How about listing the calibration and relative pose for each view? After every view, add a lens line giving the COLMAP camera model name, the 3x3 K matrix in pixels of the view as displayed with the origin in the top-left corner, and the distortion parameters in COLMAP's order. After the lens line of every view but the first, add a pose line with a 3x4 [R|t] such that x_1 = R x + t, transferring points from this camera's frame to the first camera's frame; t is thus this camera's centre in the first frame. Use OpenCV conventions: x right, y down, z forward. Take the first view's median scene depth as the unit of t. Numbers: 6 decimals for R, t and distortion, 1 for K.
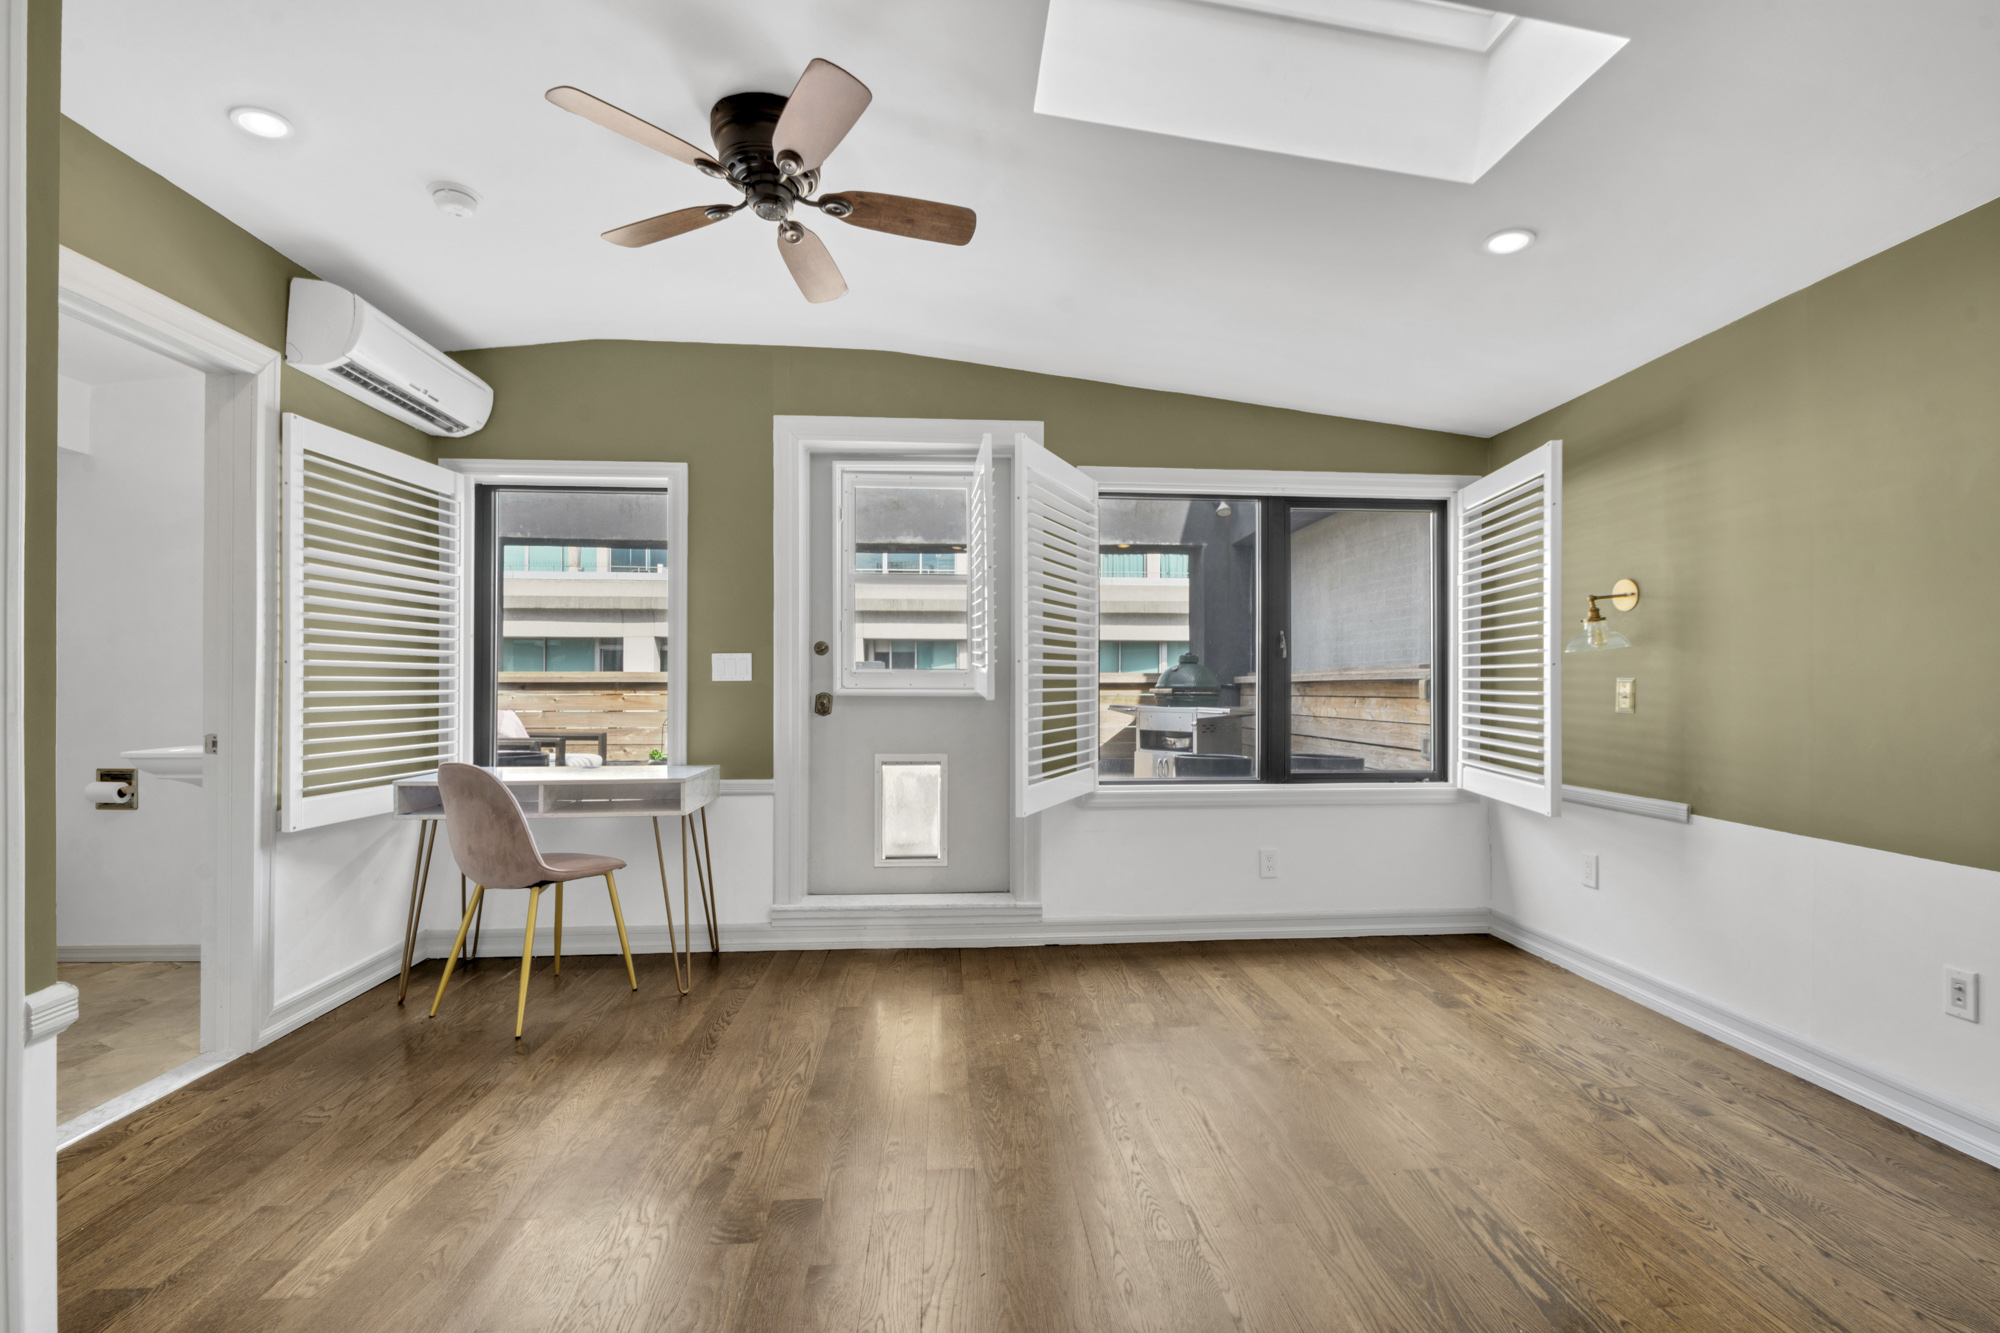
lens RADIAL K [[899.1, 0, 1006.8], [0, 899.1, 678.4], [0, 0, 1]] dist [-0.015316, -0.001500]
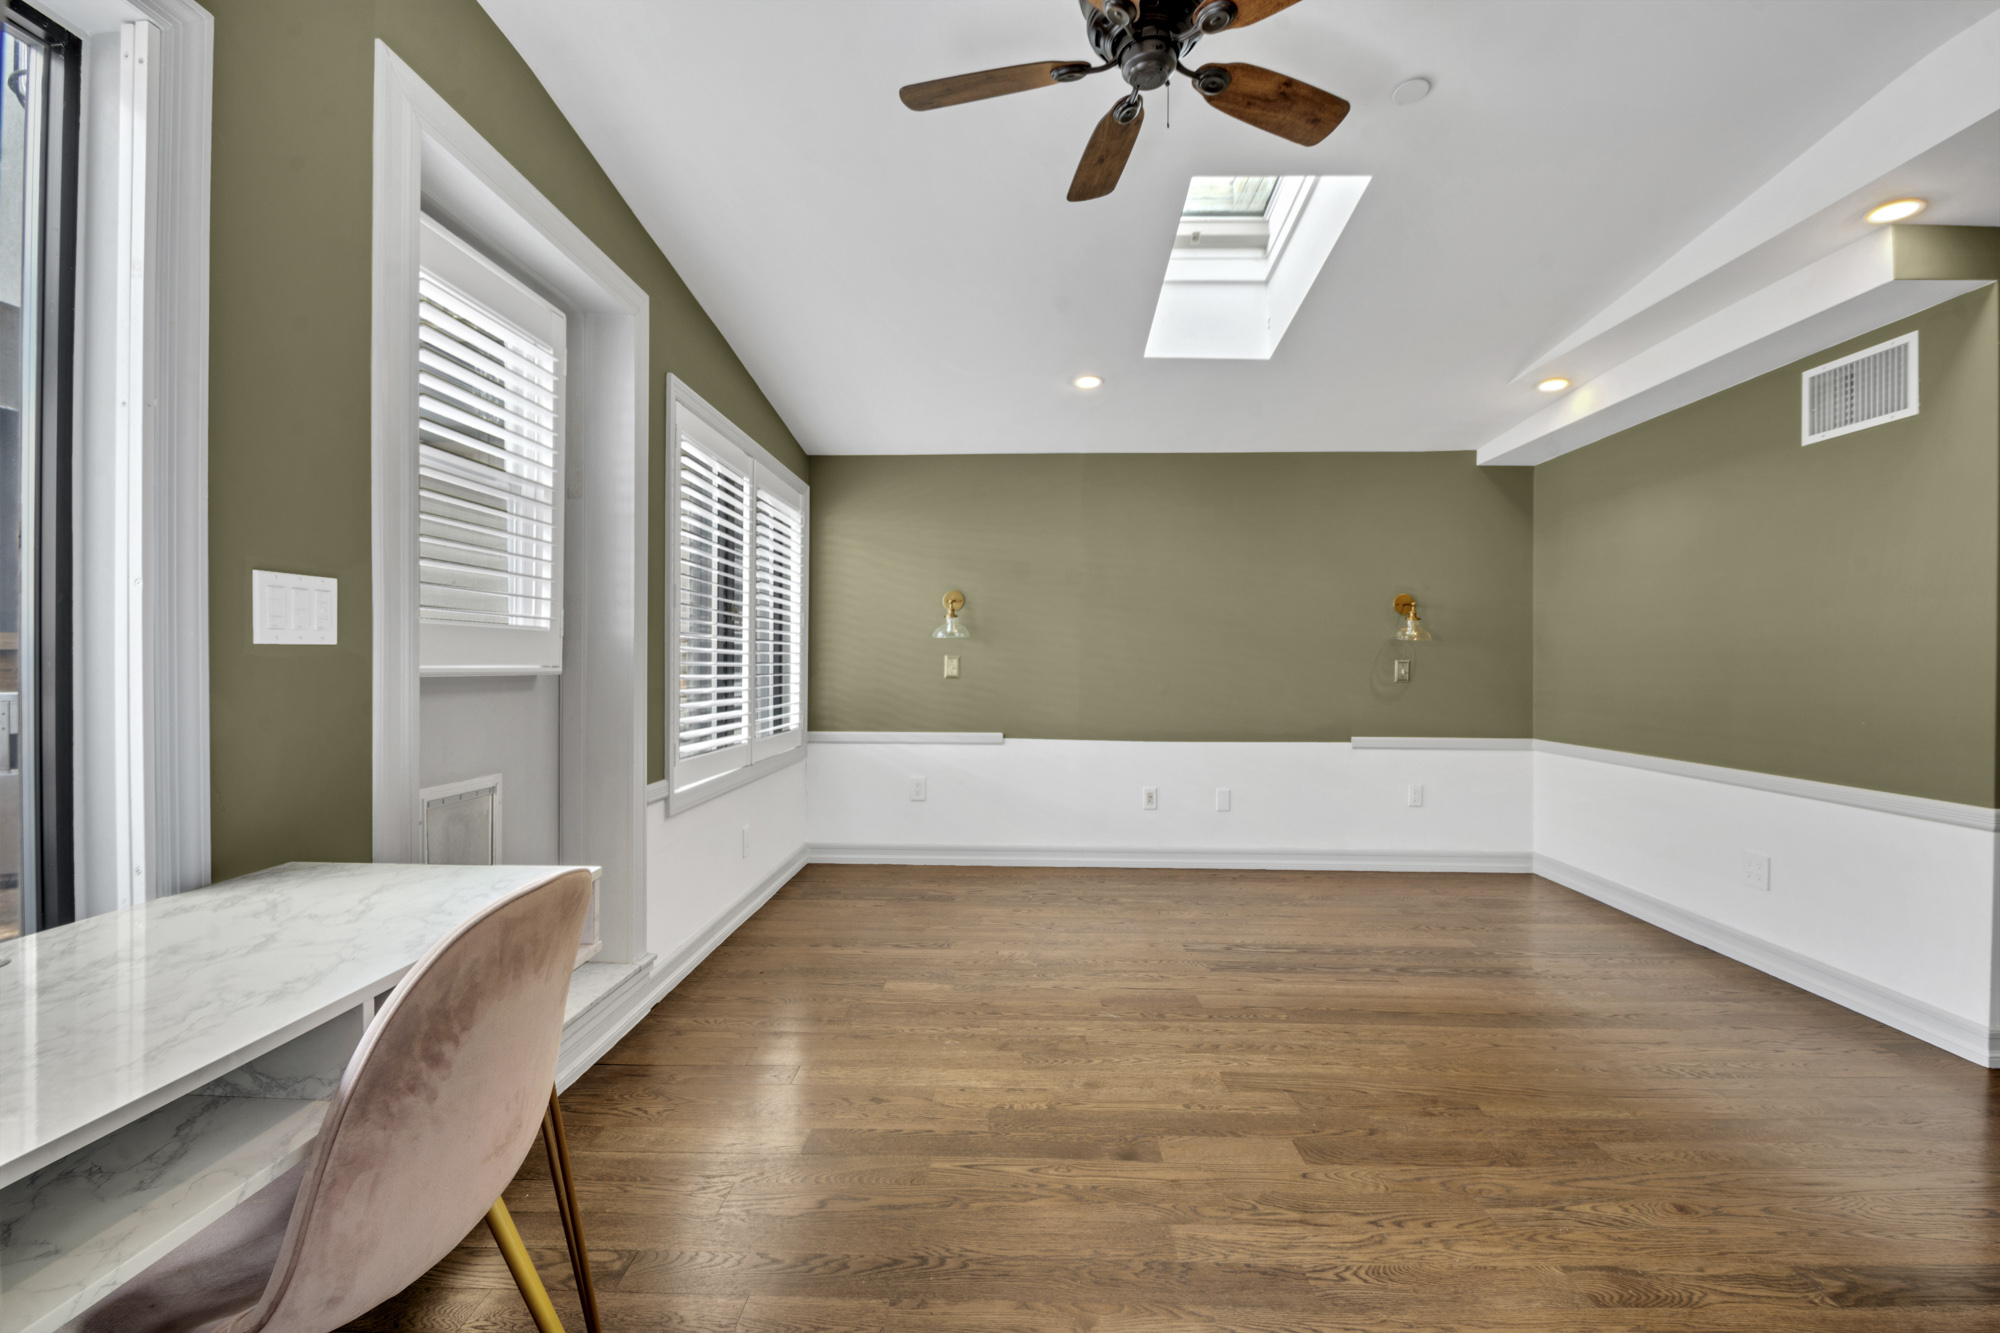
lens RADIAL K [[899.1, 0, 1005.5], [0, 899.1, 664.1], [0, 0, 1]] dist [-0.015316, -0.001500]
pose [[0.070994, -0.003055, 0.997472, -0.823572], [-0.014018, 0.999893, 0.004060, 0.006753], [-0.997378, -0.014271, 0.070944, 0.805405]]
